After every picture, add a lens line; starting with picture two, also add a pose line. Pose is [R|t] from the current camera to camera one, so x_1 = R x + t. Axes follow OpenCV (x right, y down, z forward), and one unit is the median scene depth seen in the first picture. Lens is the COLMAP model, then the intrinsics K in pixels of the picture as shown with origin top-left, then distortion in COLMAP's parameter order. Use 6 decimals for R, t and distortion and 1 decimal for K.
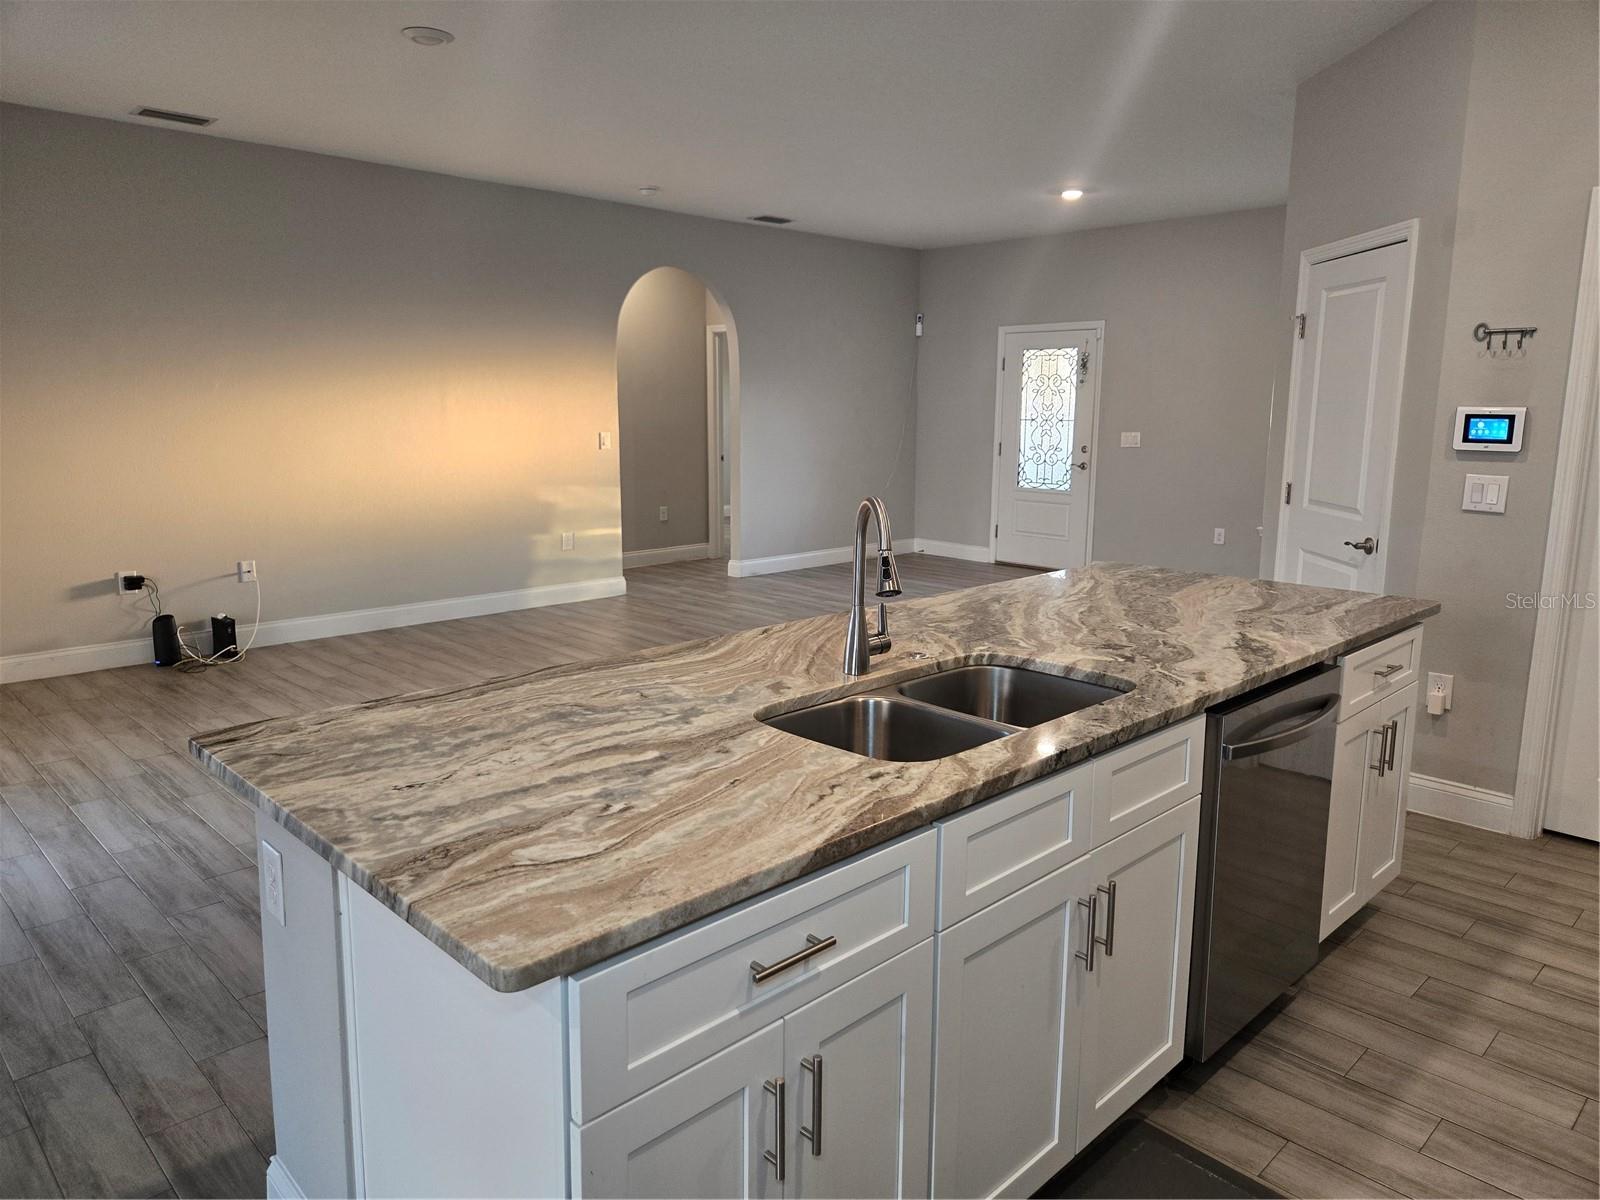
lens RADIAL K [[1077.6, 0, 805.6], [0, 1077.6, 585.5], [0, 0, 1]] dist [0.021629, -0.014092]
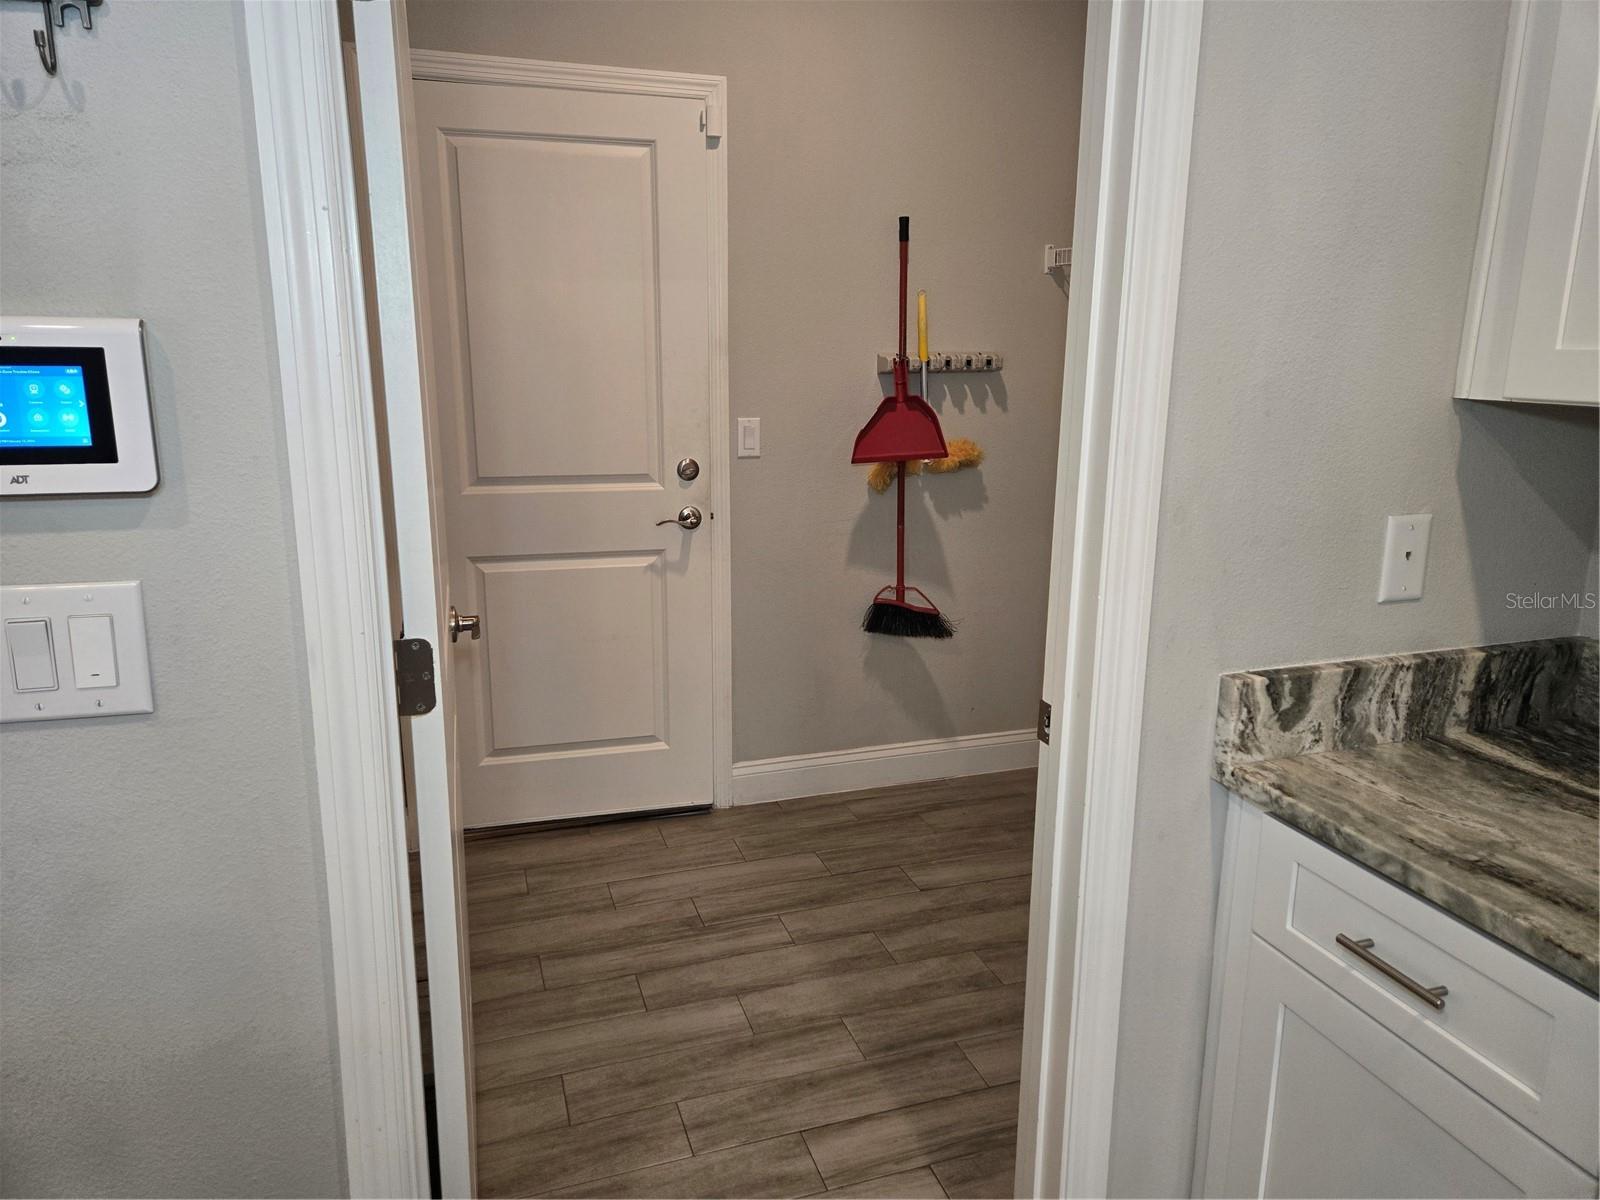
lens RADIAL K [[1077.6, 0, 809.6], [0, 1077.6, 598.8], [0, 0, 1]] dist [0.021629, -0.014092]
pose [[0.450191, -0.199558, 0.870348, 0.491967], [0.142300, 0.978284, 0.150701, -0.113714], [-0.881521, 0.056006, 0.468811, 0.732093]]
